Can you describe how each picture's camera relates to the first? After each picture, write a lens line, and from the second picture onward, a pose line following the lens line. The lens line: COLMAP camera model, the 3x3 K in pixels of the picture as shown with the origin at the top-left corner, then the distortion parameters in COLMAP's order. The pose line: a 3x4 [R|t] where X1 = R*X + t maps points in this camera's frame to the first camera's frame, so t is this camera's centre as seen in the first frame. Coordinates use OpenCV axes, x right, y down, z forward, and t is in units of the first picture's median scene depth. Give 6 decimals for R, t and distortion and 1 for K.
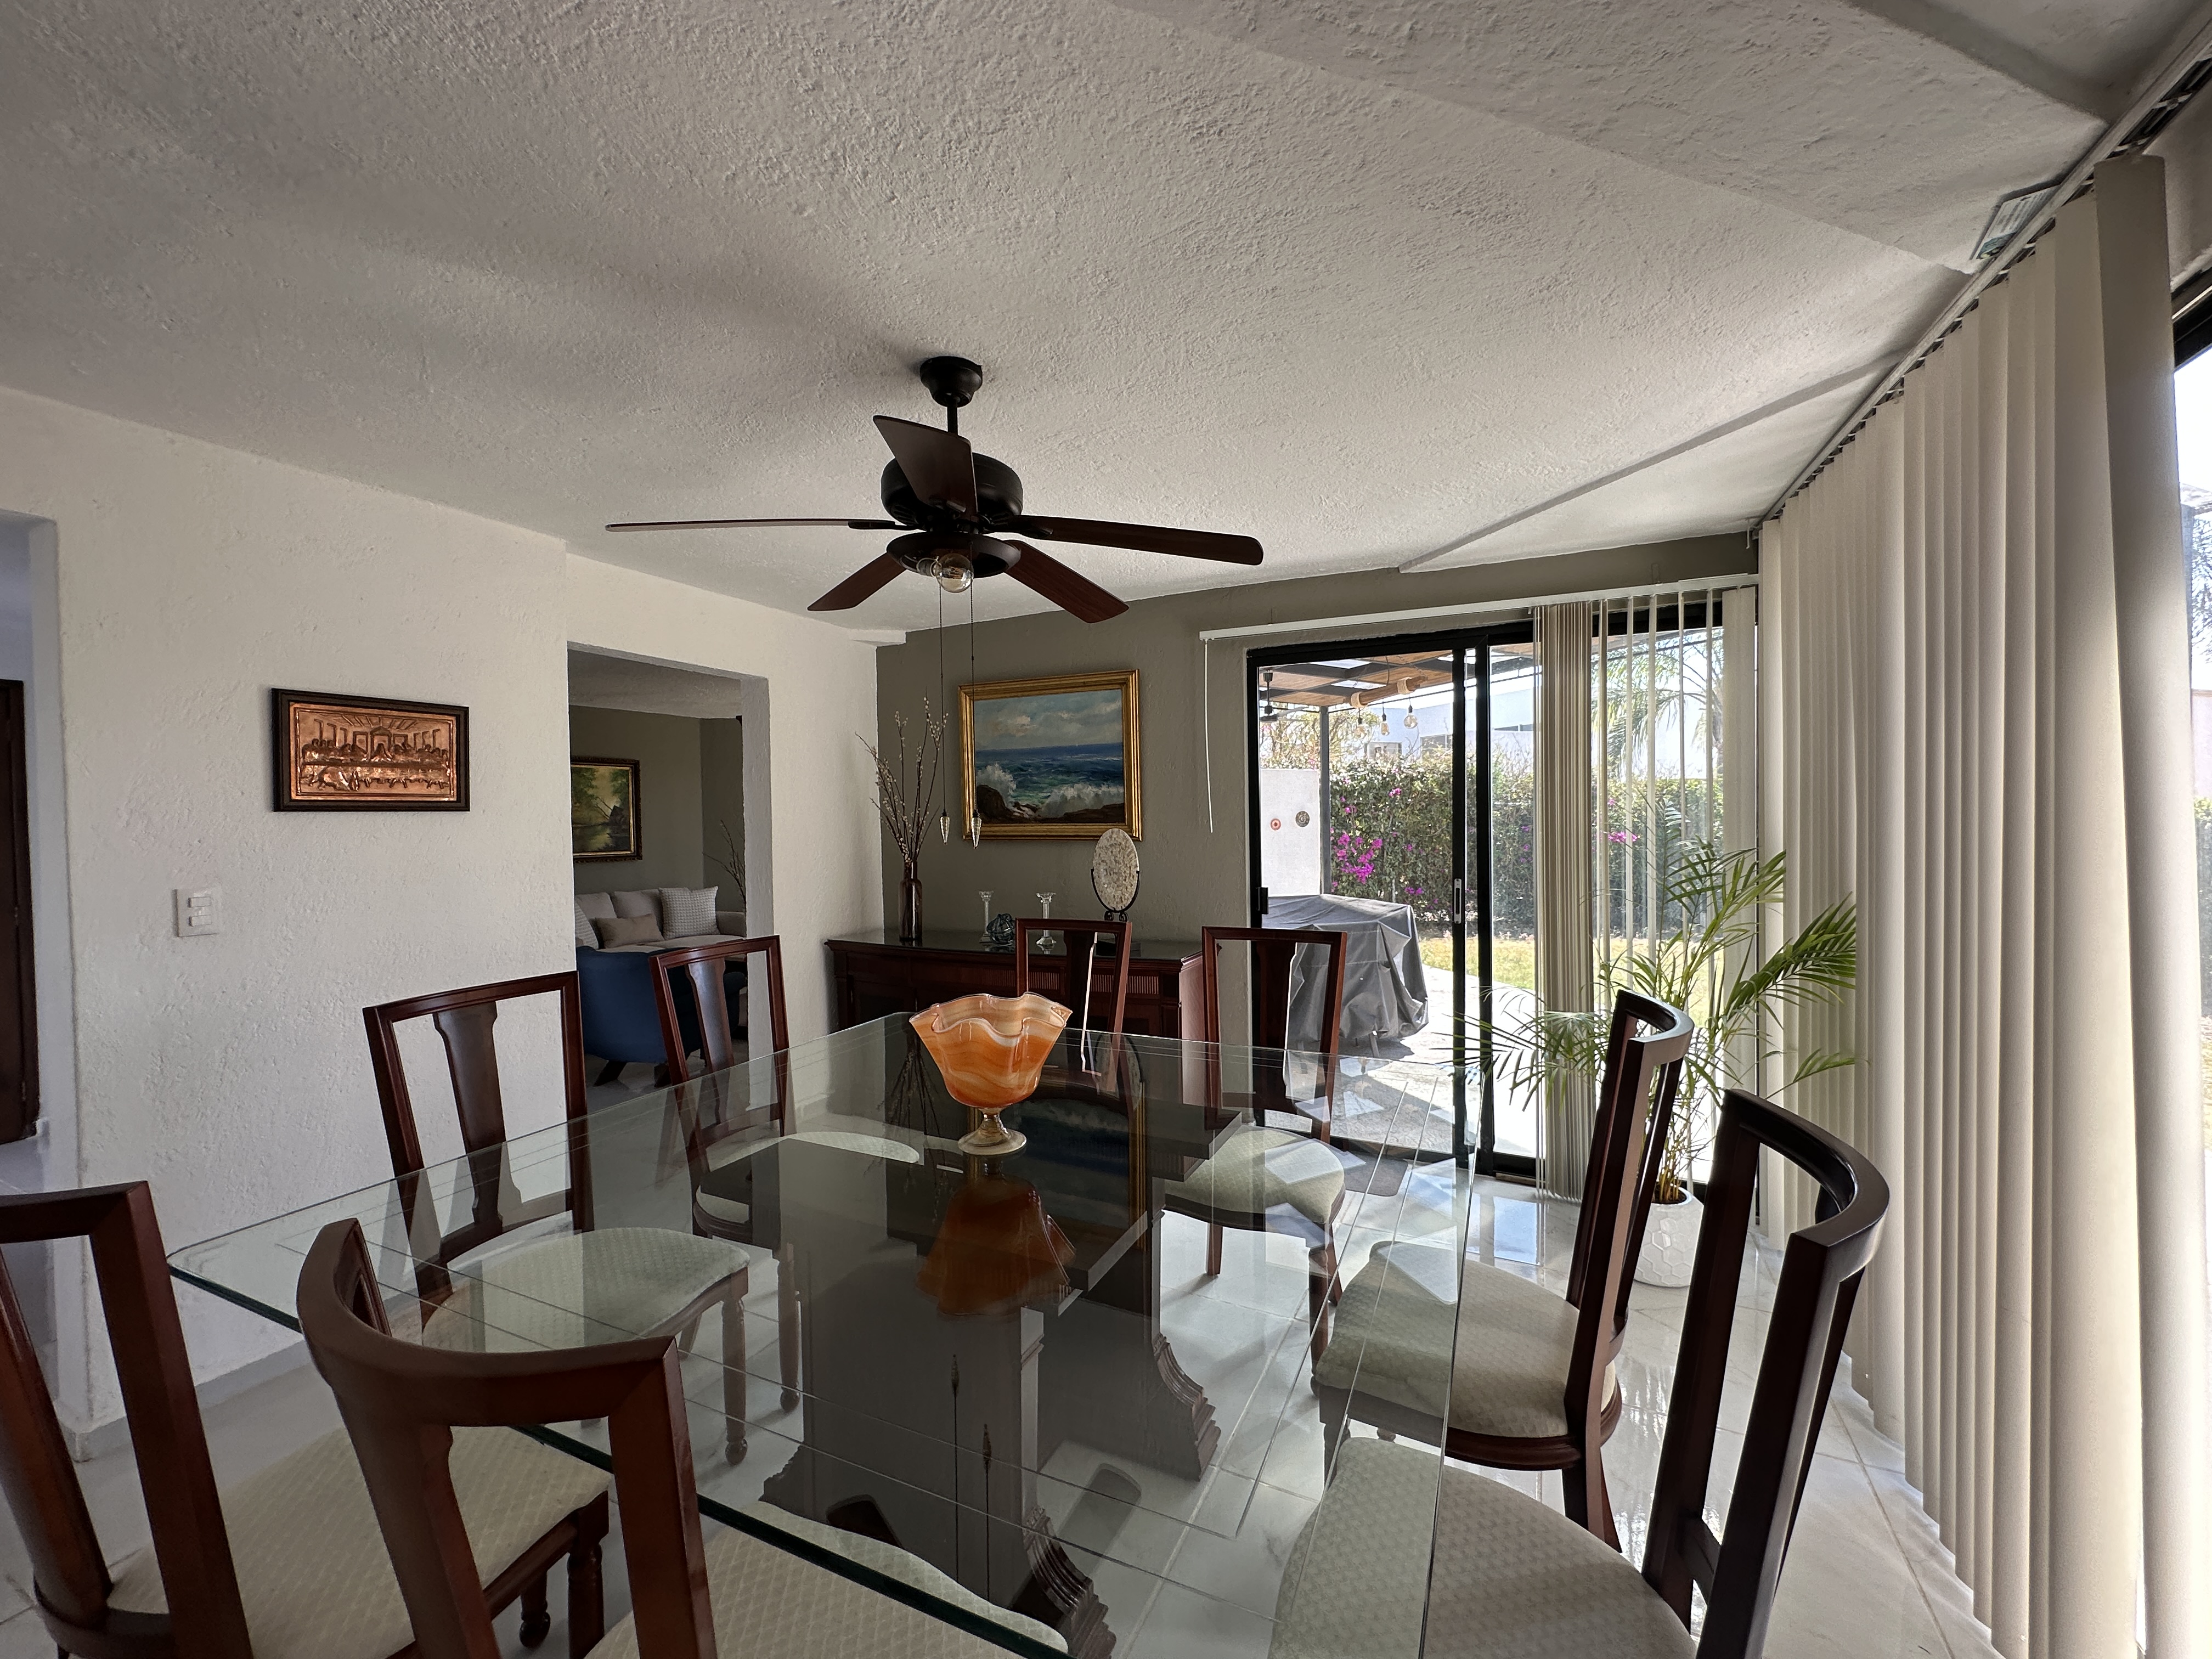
lens RADIAL K [[884.3, 0, 1108.7], [0, 884.3, 830.0], [0, 0, 1]] dist [-0.002790, 0.002548]
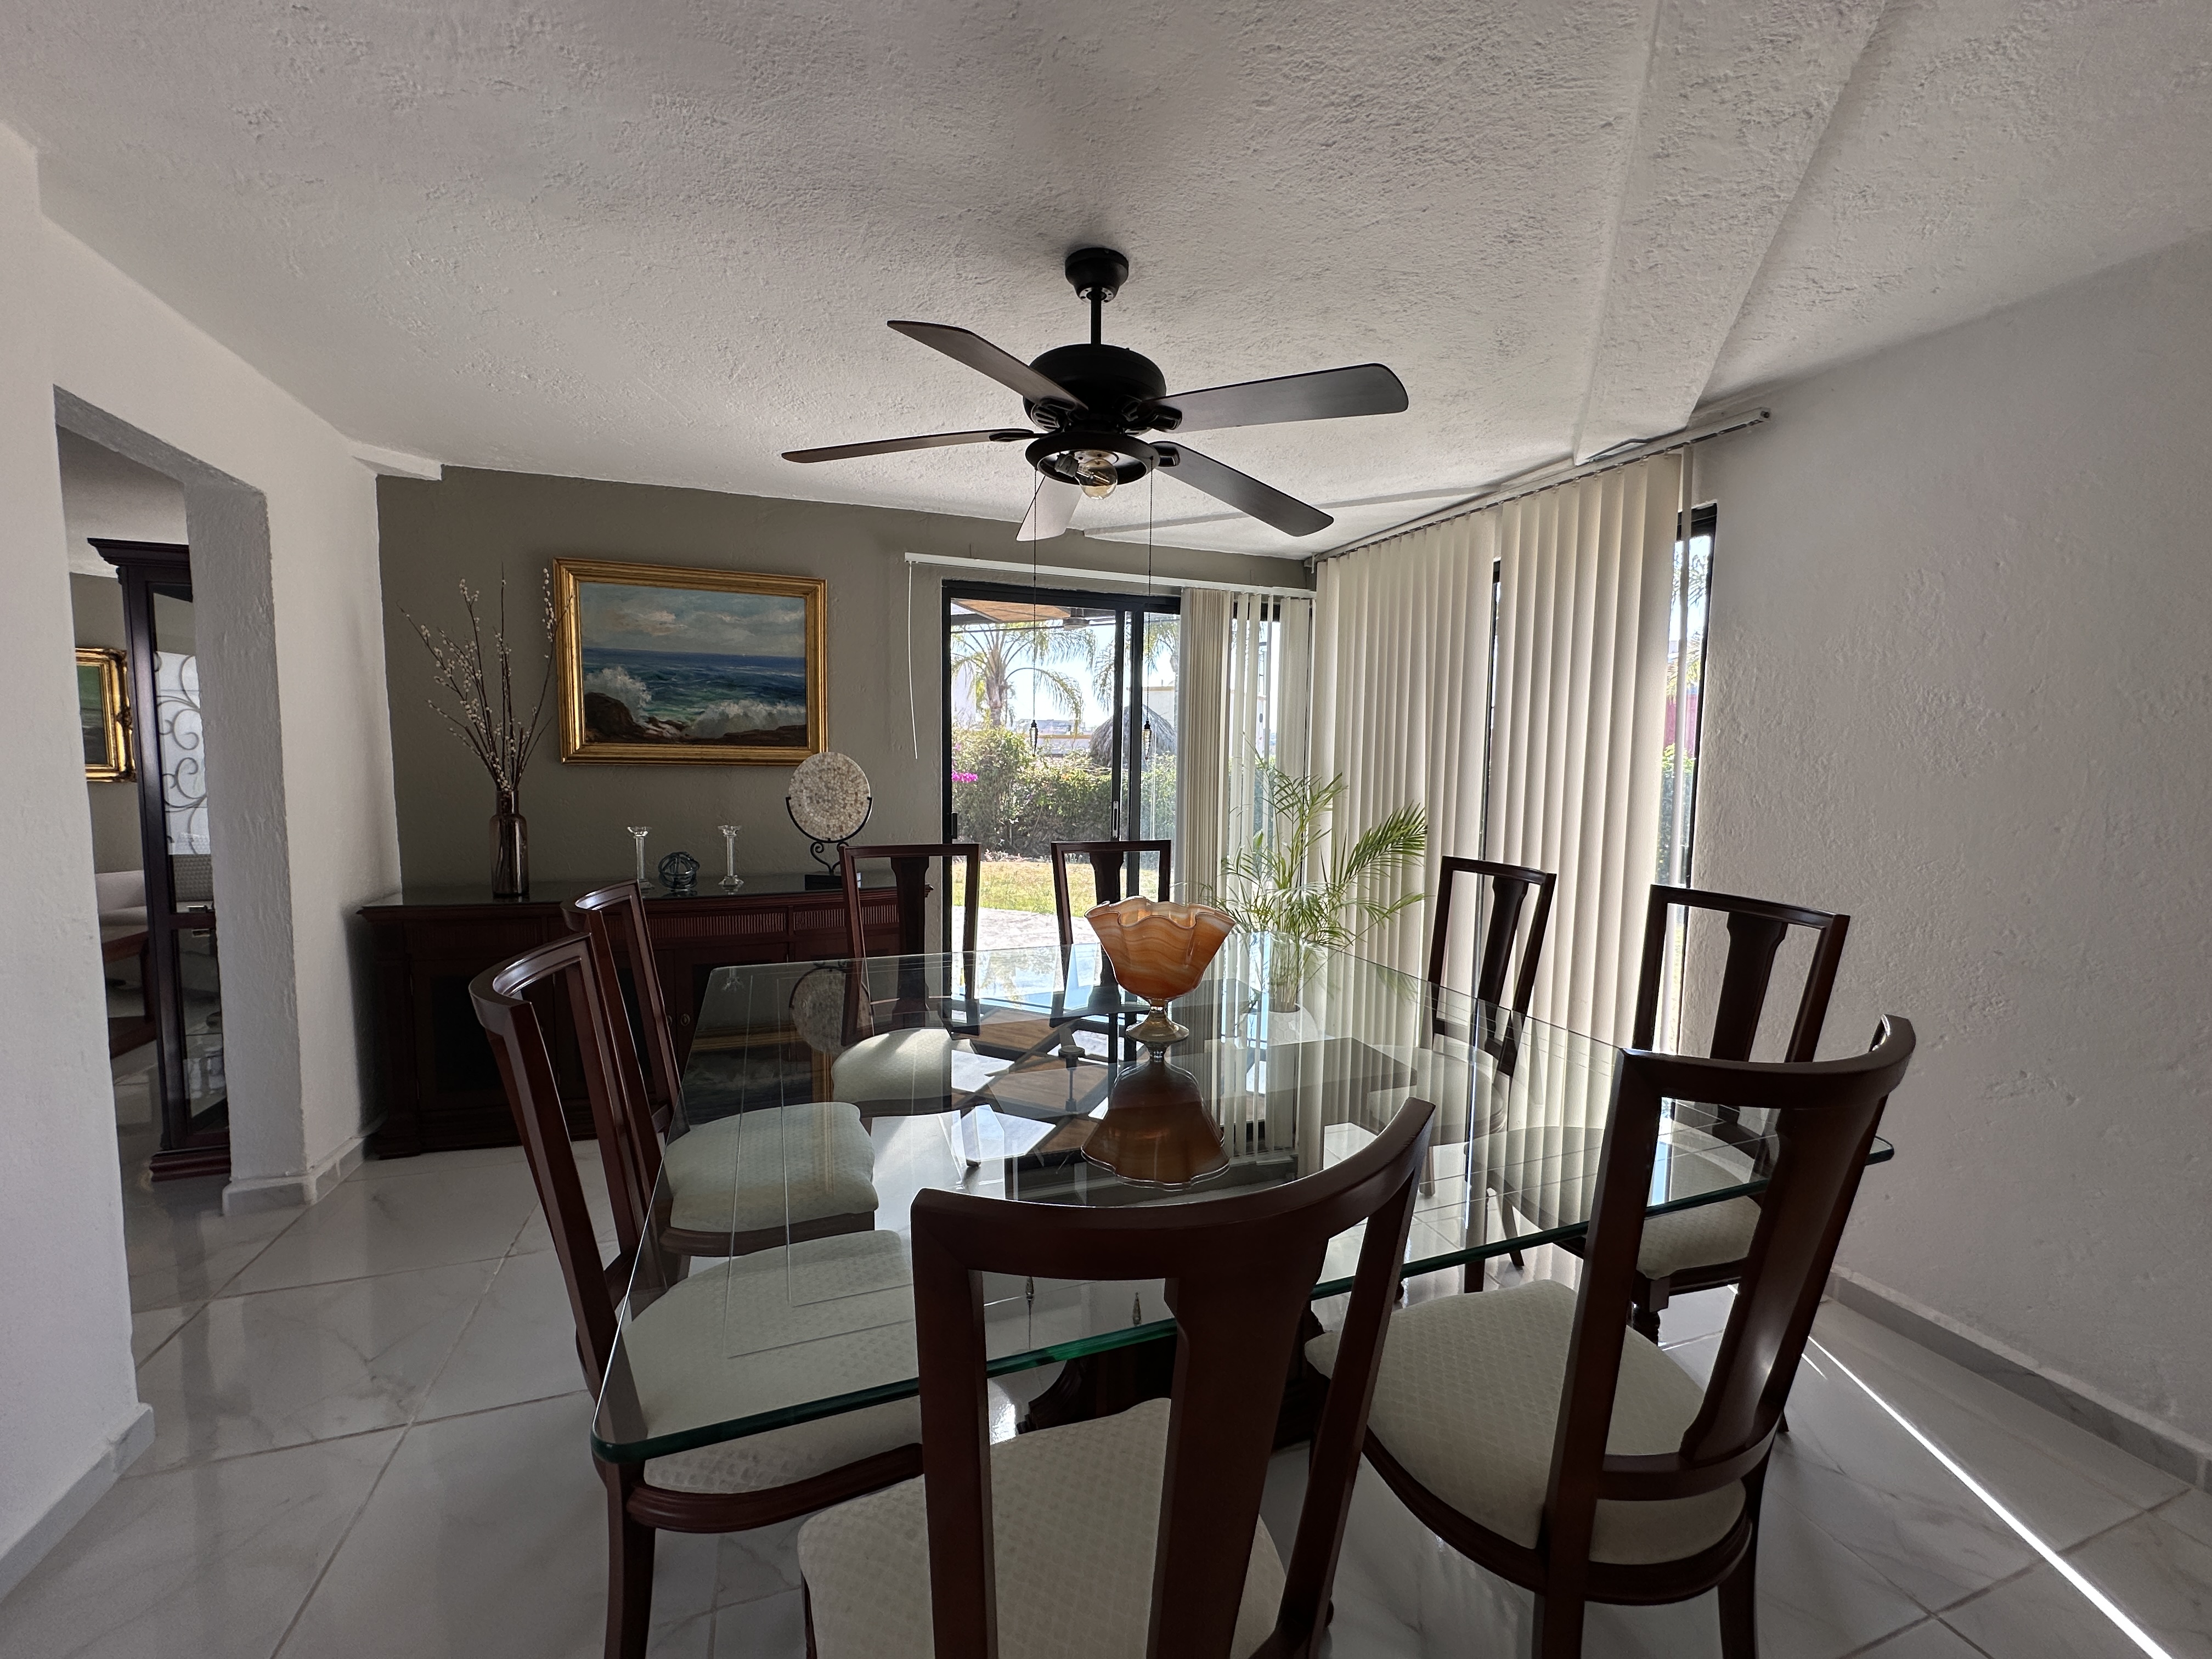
lens RADIAL K [[884.3, 0, 1109.0], [0, 884.3, 836.1], [0, 0, 1]] dist [-0.002790, 0.002548]
pose [[0.697448, -0.038835, 0.715582, -0.409797], [-0.011628, 0.997786, 0.065483, 0.020091], [-0.716541, -0.053992, 0.695452, 0.130351]]
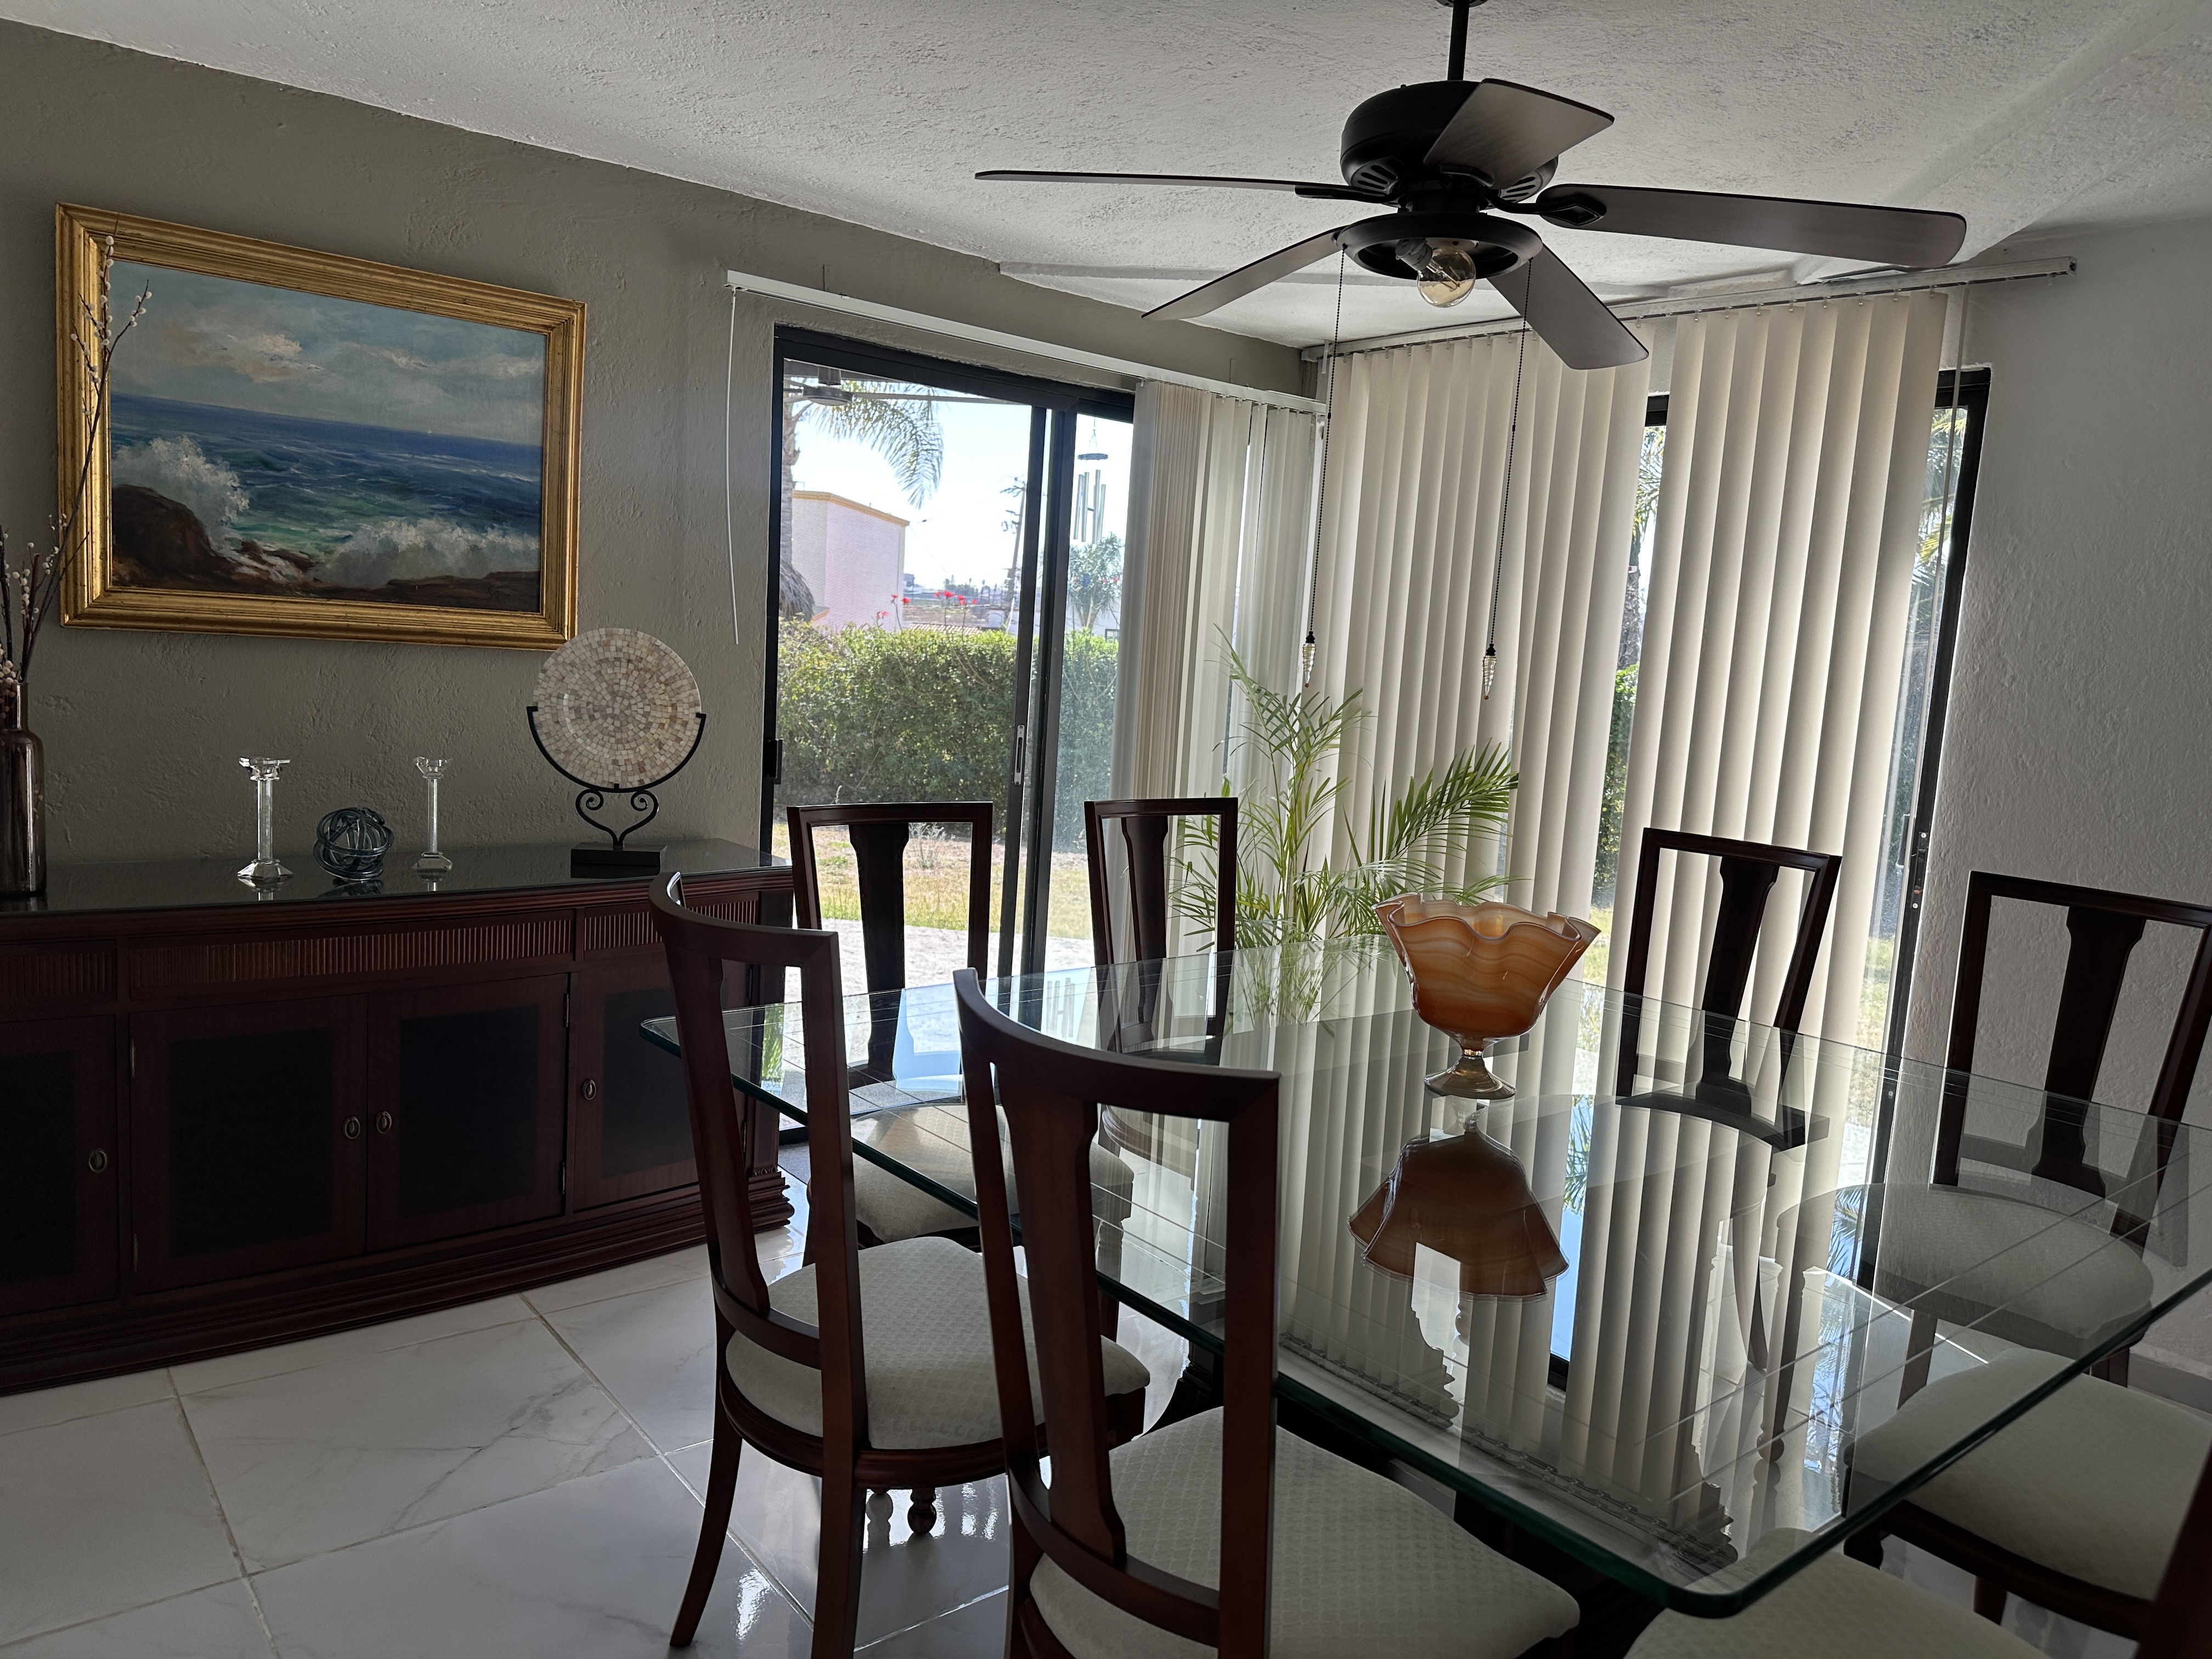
lens RADIAL K [[1547.0, 0, 1124.8], [0, 1547.0, 842.8], [0, 0, 1]] dist [0.083946, -0.087112]
pose [[0.416928, -0.077965, 0.905589, -0.633979], [-0.052392, 0.992597, 0.109577, 0.006454], [-0.907428, -0.093132, 0.409757, 0.318464]]
